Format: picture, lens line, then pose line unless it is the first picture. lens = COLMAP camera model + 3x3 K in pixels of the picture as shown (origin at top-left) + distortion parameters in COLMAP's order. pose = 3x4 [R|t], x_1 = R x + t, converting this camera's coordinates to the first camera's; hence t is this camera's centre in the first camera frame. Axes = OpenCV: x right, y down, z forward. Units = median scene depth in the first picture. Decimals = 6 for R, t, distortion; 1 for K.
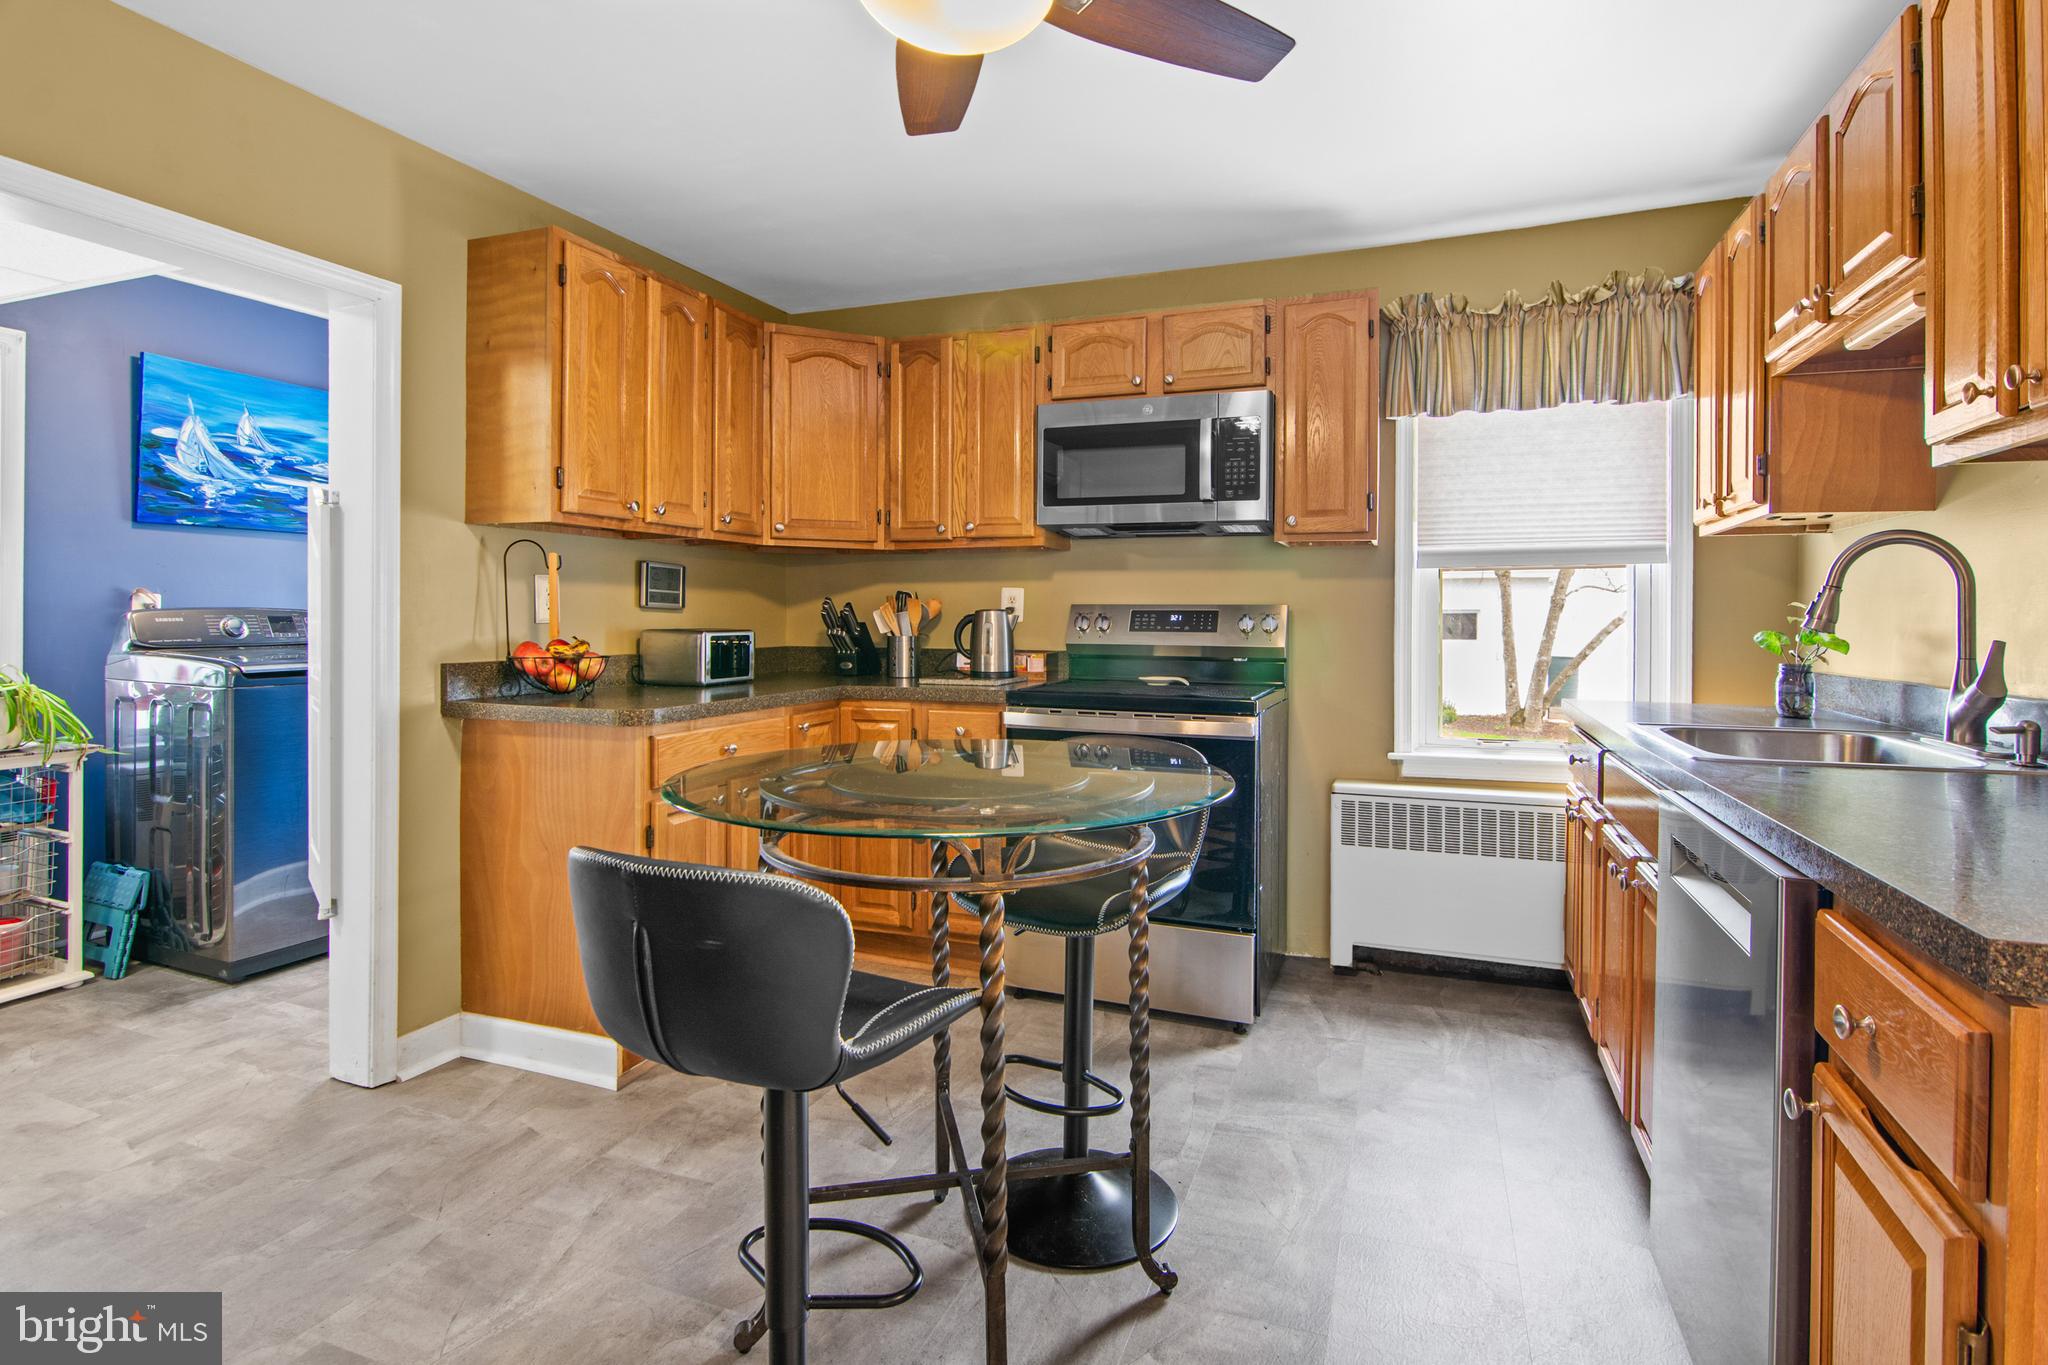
lens RADIAL K [[1023.0, 0, 1032.3], [0, 1023.0, 624.5], [0, 0, 1]] dist [-0.003710, -0.004960]
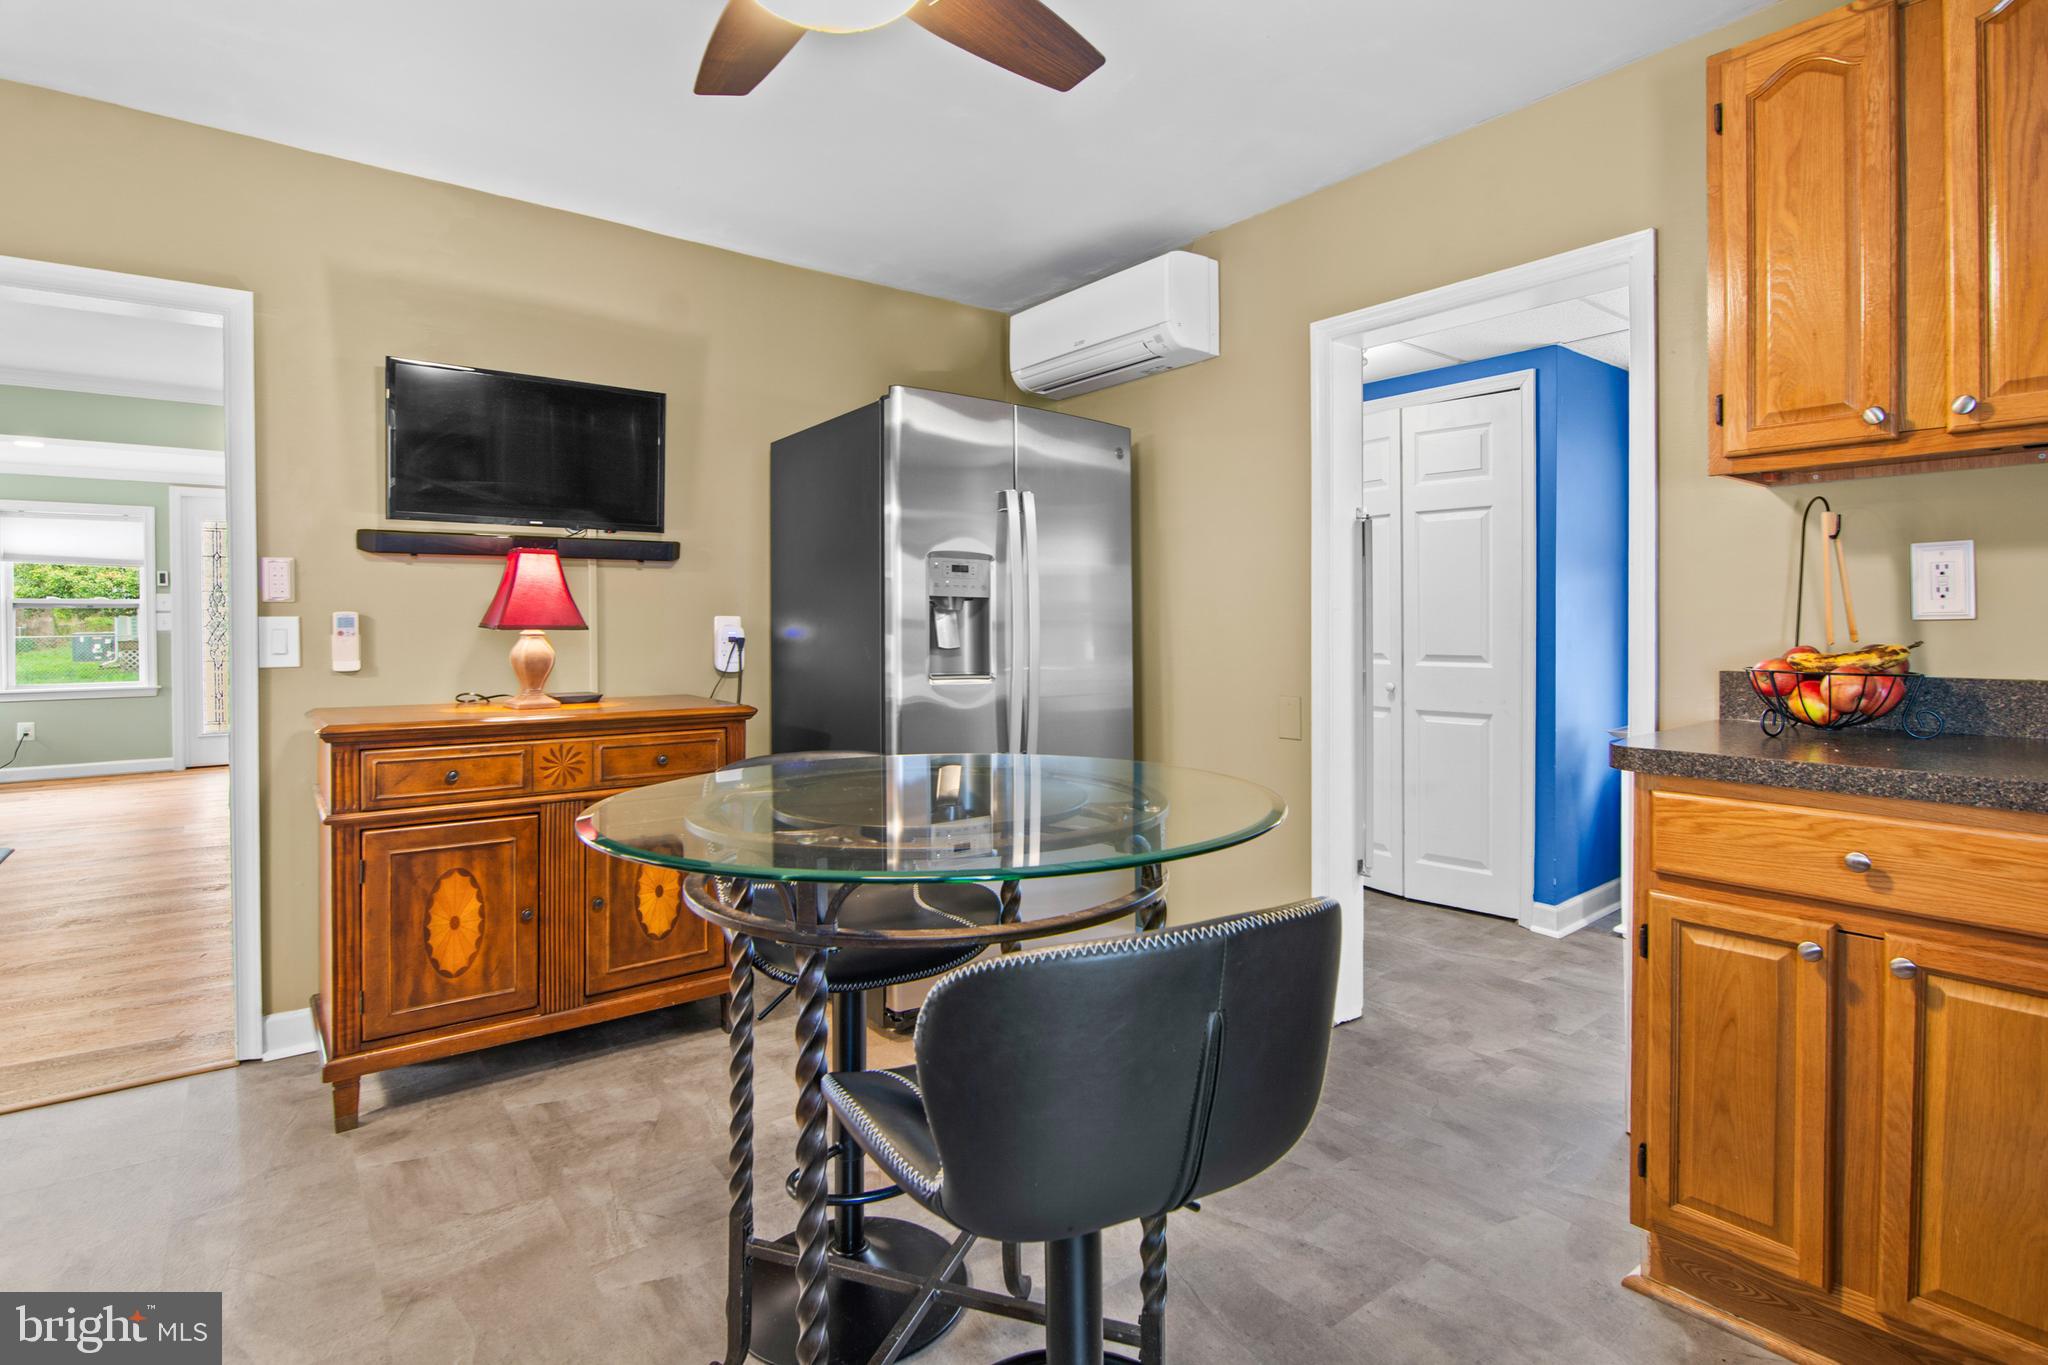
lens RADIAL K [[1023.0, 0, 1024.2], [0, 1023.0, 632.6], [0, 0, 1]] dist [-0.003710, -0.004960]
pose [[-0.523811, 0.007633, -0.851800, 0.318569], [-0.002800, 0.999939, 0.010682, 0.002209], [0.851830, 0.007980, -0.523758, 0.801650]]
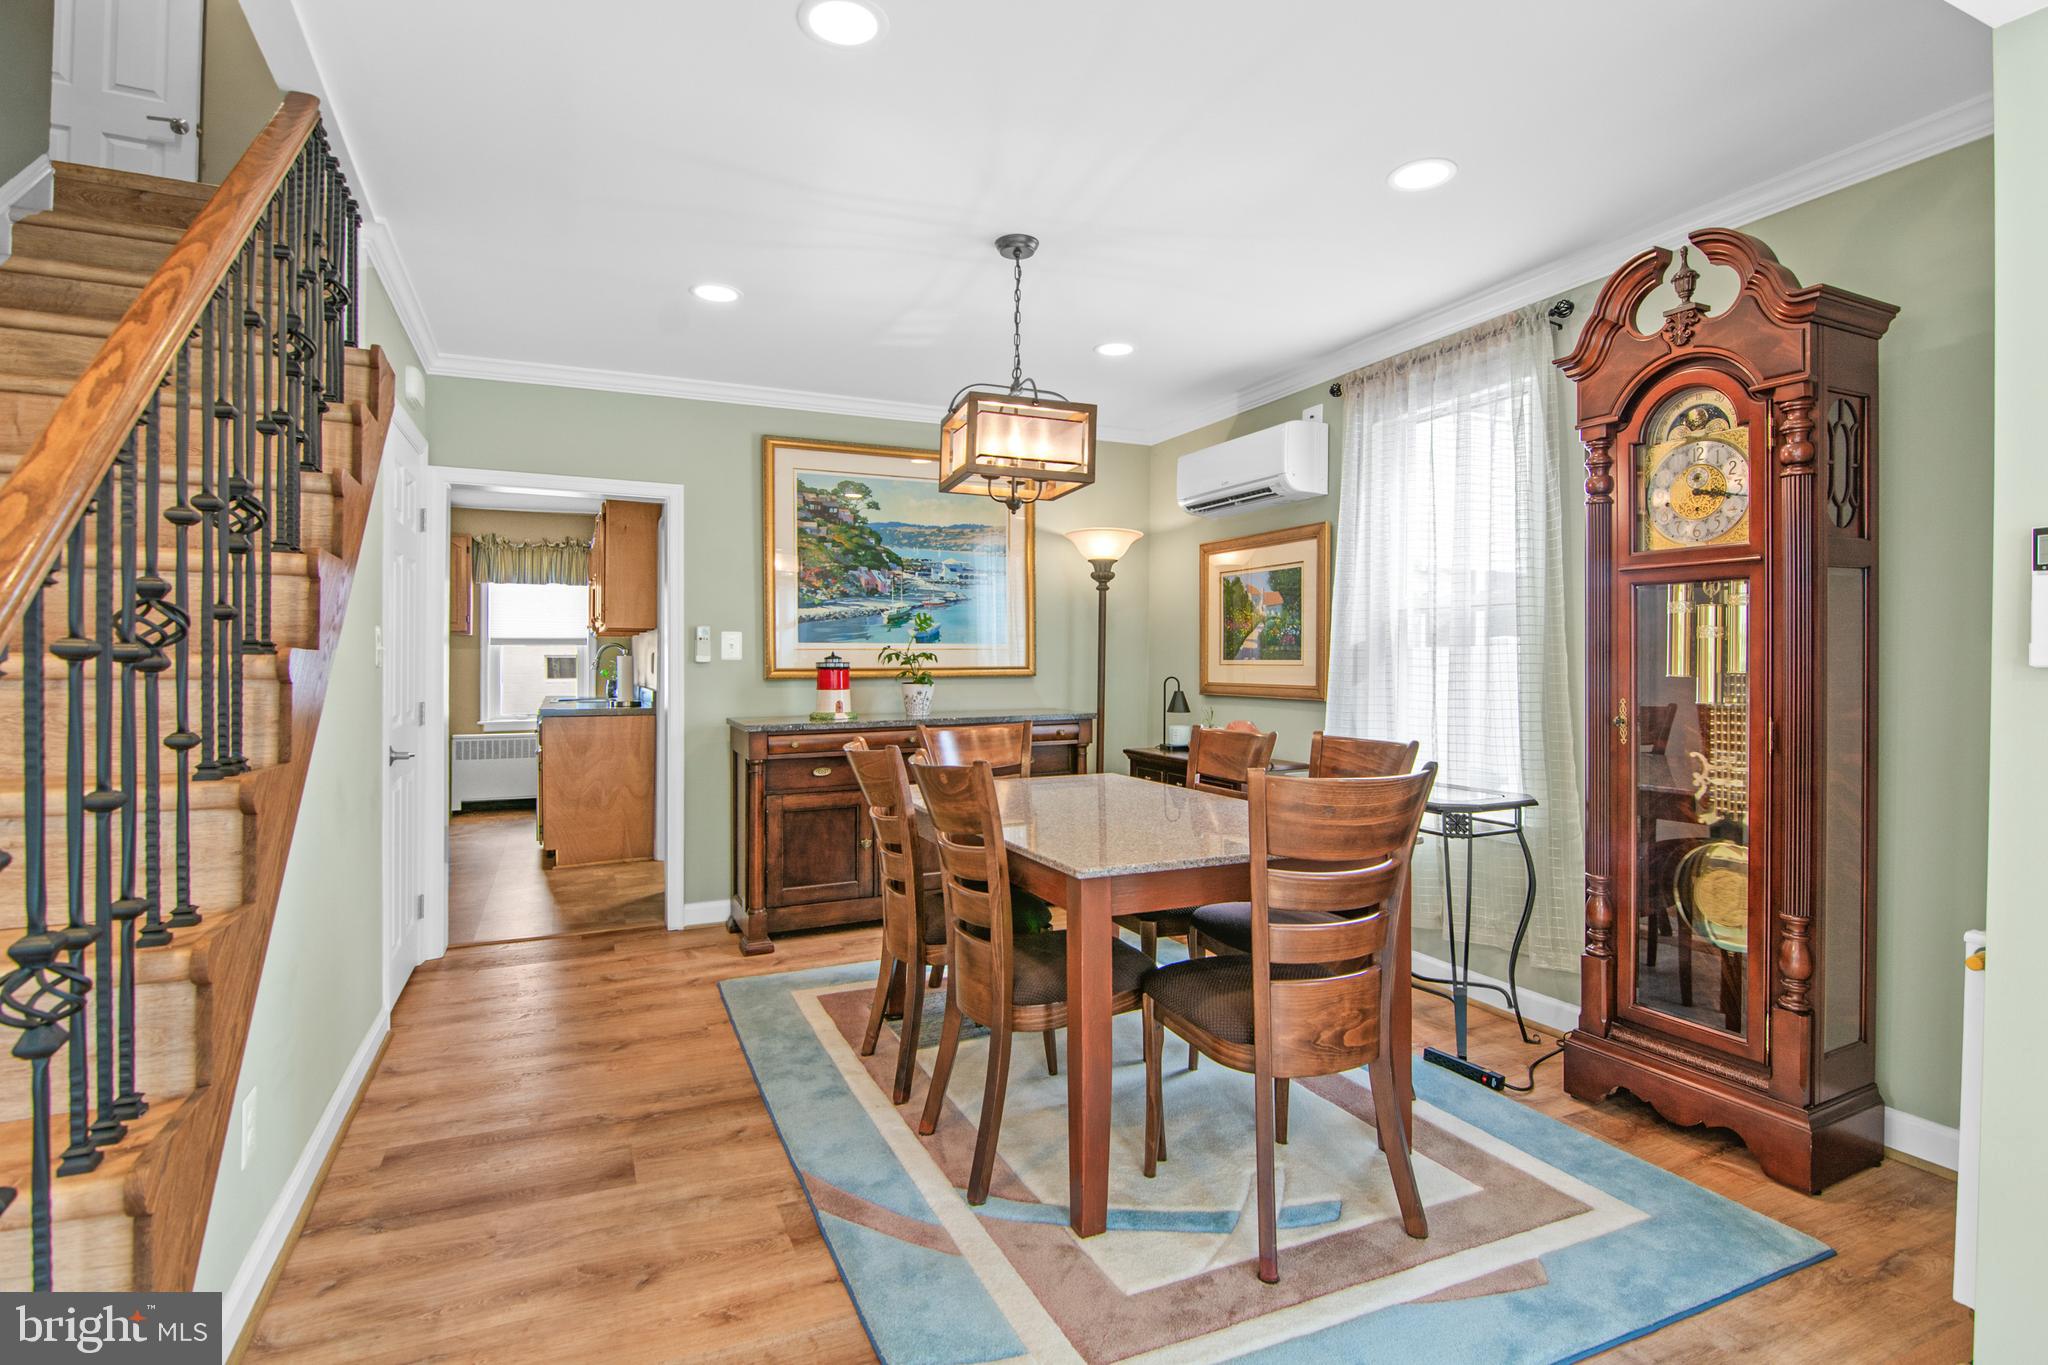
lens RADIAL K [[1023.0, 0, 1016.5], [0, 1023.0, 671.9], [0, 0, 1]] dist [-0.003710, -0.004960]
pose [[0.721293, 0.001699, 0.692627, -0.119611], [0.001848, 0.999989, -0.004378, 0.006521], [-0.692627, 0.004438, 0.721282, -0.479813]]
